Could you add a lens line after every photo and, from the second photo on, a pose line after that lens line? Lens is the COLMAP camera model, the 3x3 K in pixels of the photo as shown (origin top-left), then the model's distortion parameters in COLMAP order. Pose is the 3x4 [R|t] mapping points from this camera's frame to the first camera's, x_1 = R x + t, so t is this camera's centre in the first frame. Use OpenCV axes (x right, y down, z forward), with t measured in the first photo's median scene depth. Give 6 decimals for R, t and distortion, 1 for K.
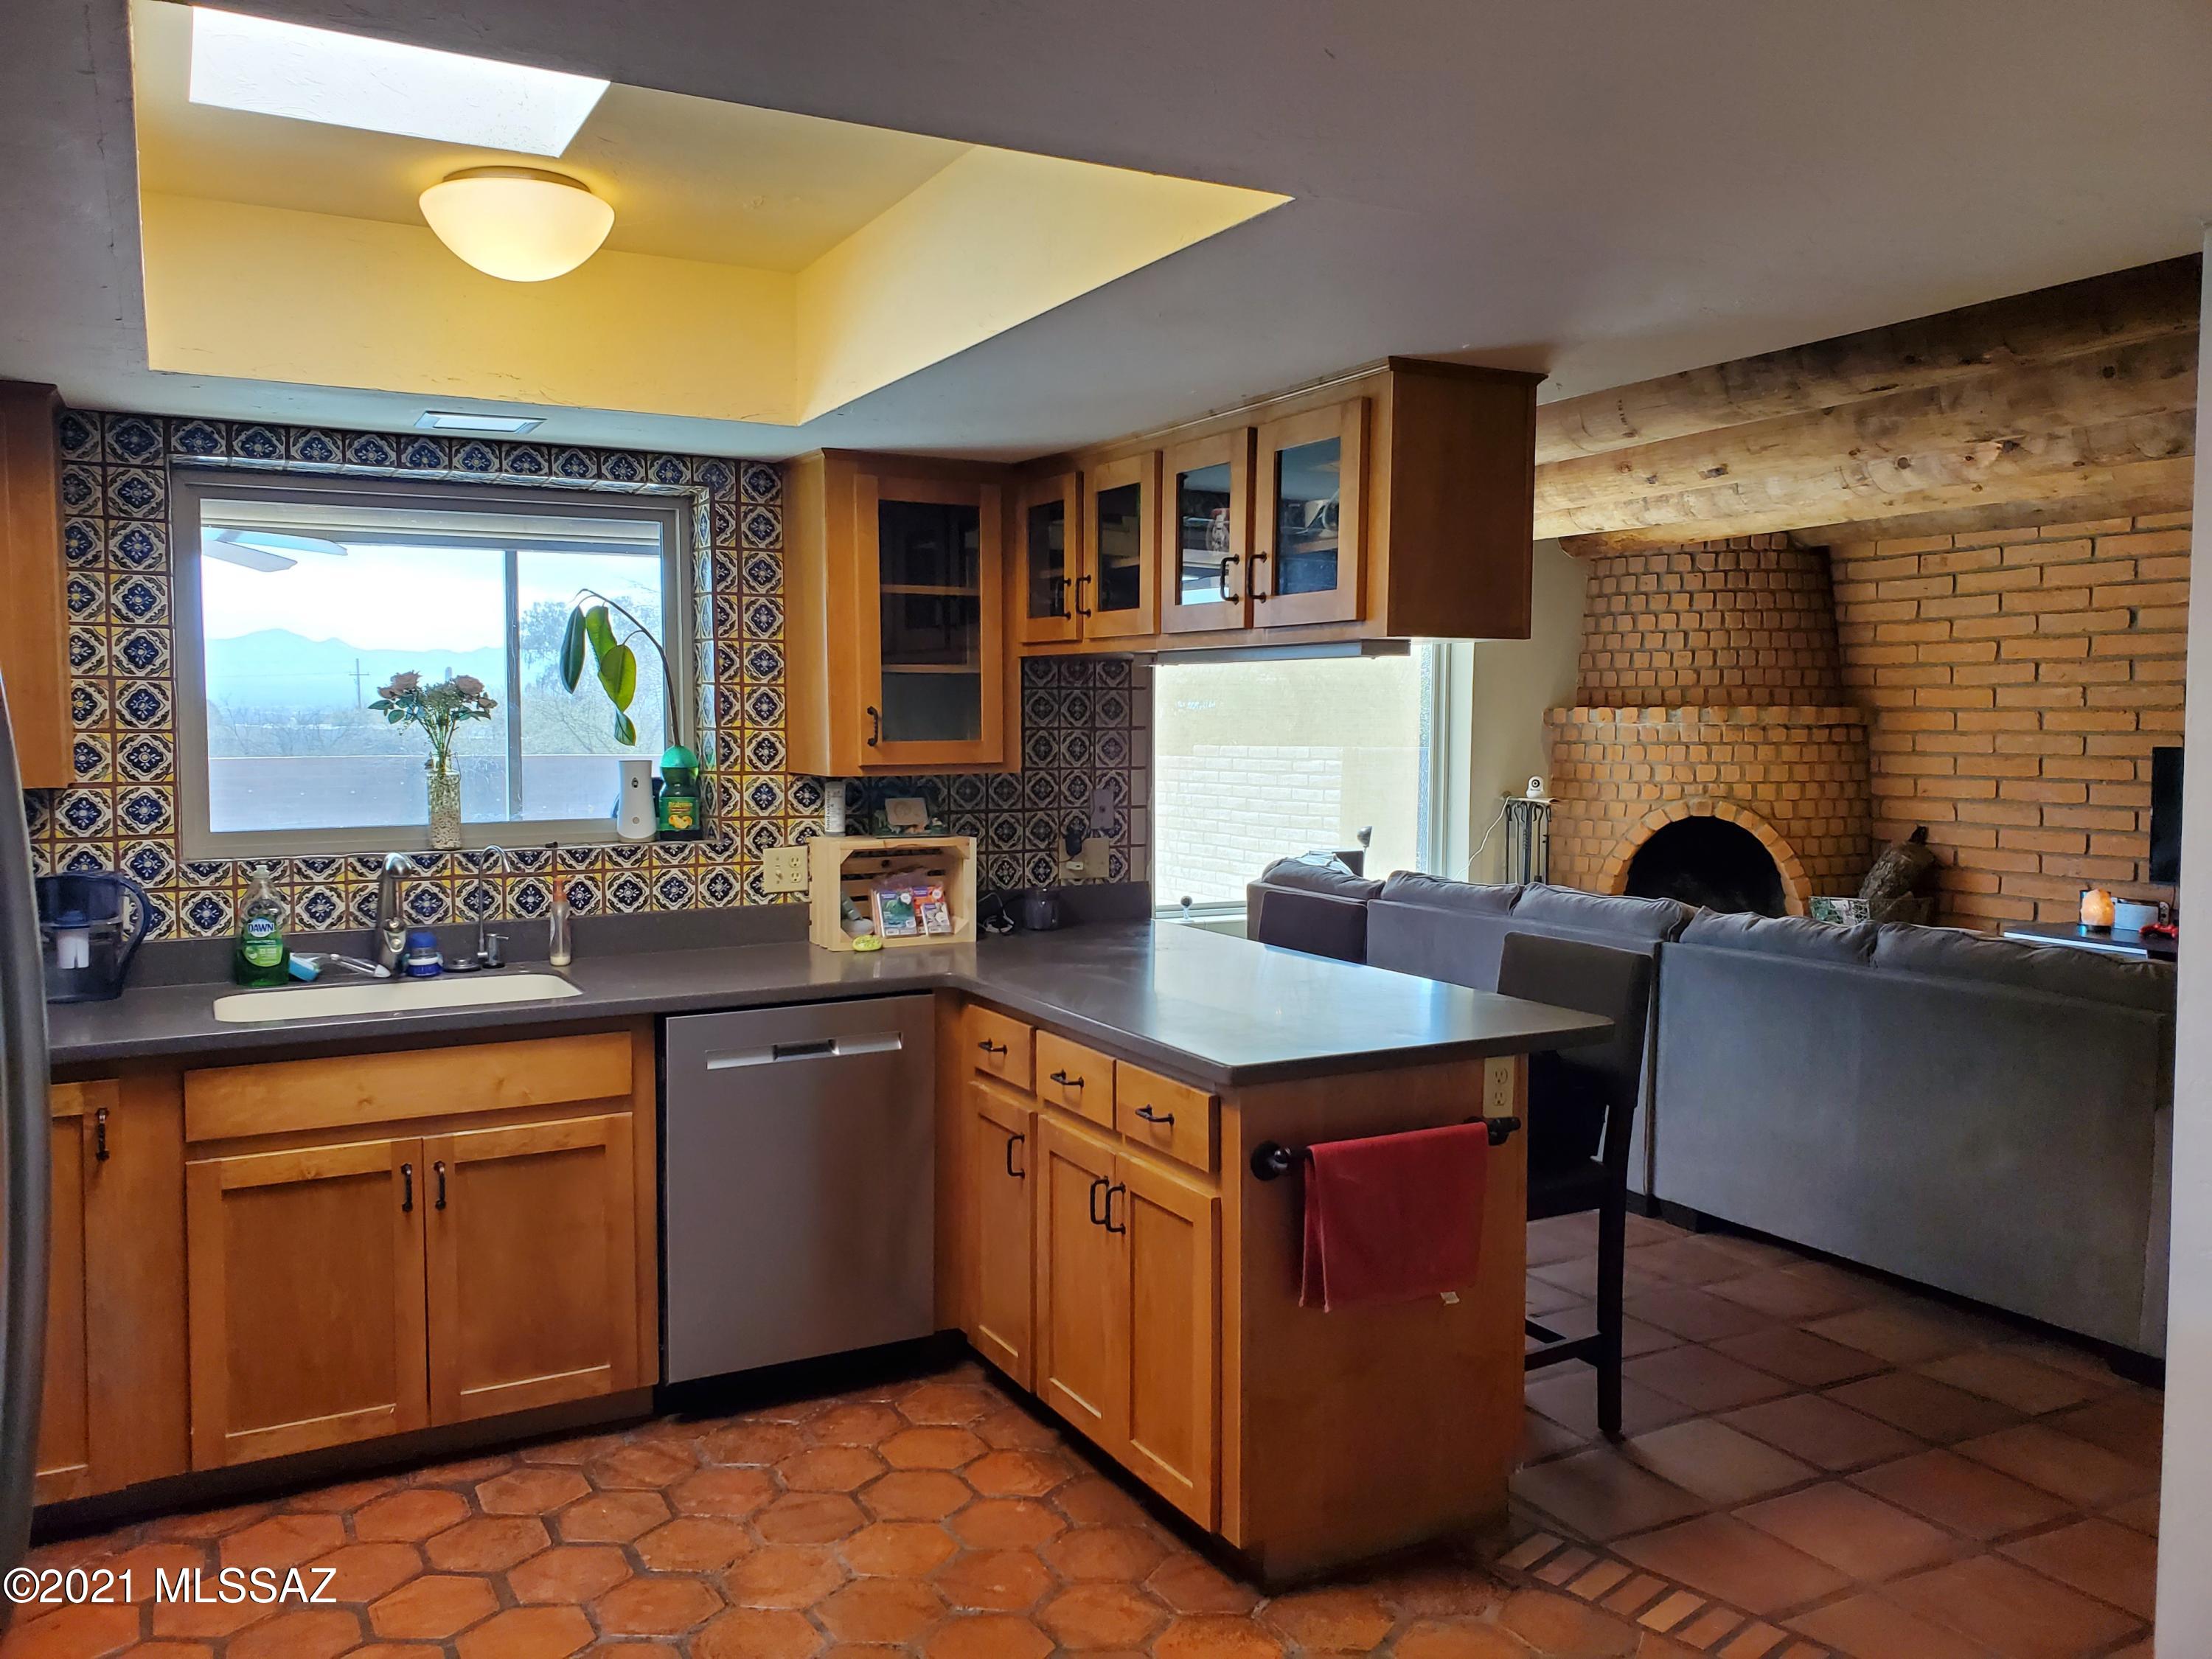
lens RADIAL K [[1669.1, 0, 1106.3], [0, 1669.1, 804.6], [0, 0, 1]] dist [0.090128, -0.132487]
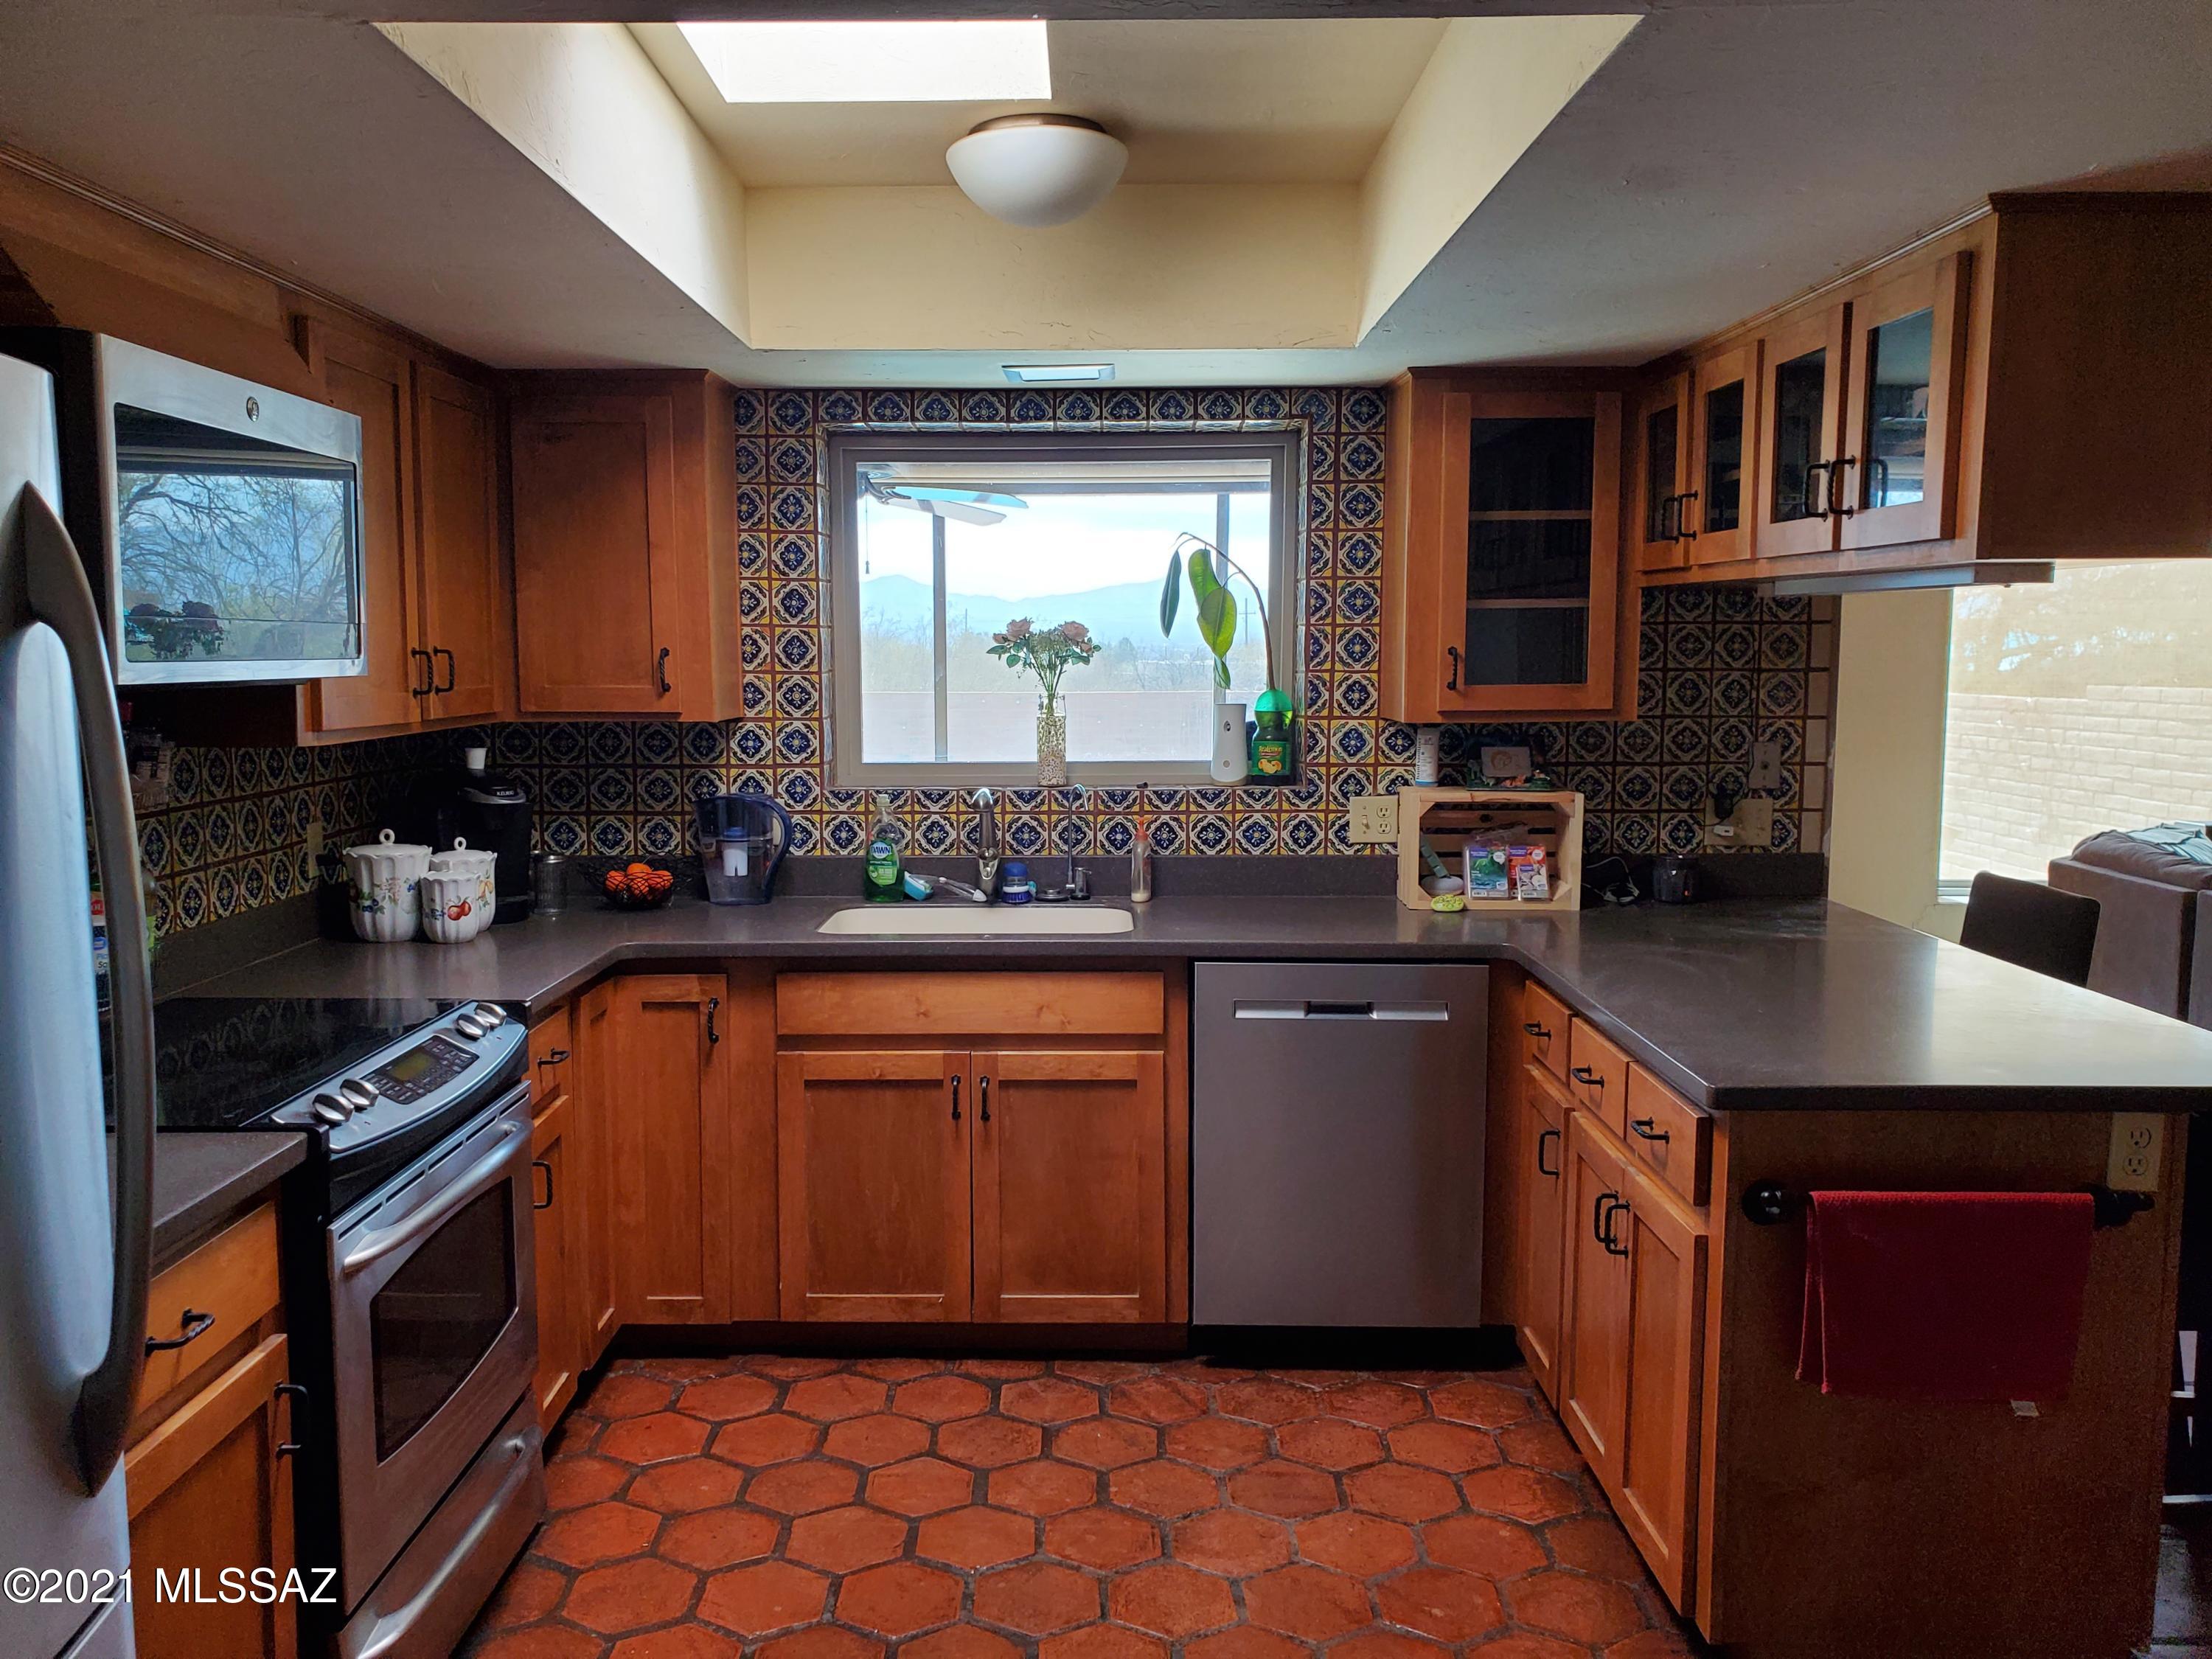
lens RADIAL K [[1707.5, 0, 1106.0], [0, 1707.5, 829.5], [0, 0, 1]] dist [0.181870, -0.482224]
pose [[0.874461, 0.049111, -0.482604, 0.167538], [-0.024658, 0.998076, 0.056887, -0.008411], [0.484469, -0.037846, 0.873990, 0.080677]]
